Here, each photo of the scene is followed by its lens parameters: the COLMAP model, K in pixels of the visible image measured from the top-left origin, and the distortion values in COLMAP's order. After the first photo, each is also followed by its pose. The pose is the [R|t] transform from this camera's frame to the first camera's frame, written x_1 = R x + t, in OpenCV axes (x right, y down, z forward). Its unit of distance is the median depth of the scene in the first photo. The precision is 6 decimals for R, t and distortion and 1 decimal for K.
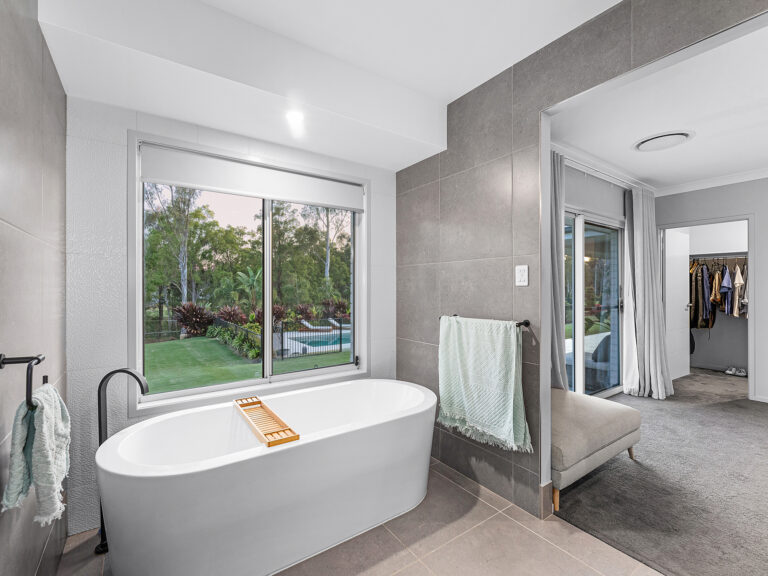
lens RADIAL K [[359.0, 0, 384.0], [0, 359.0, 288.0], [0, 0, 1]] dist [-0.006335, -0.000963]
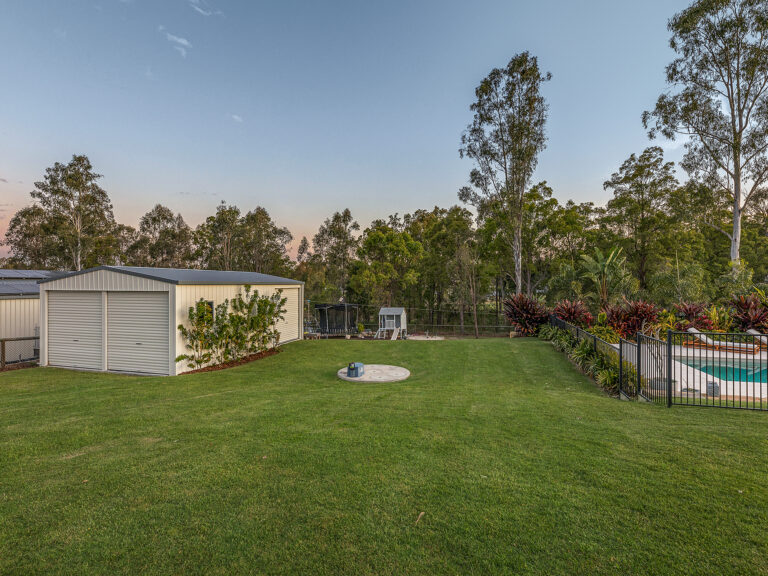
lens RADIAL K [[373.2, 0, 384.0], [0, 373.2, 288.0], [0, 0, 1]] dist [-0.003651, -0.000711]
pose [[0.641359, 0.010818, -0.767165, -0.055923], [-0.000170, 0.999903, 0.013958, 0.008925], [0.767241, -0.008821, 0.641299, 0.139096]]
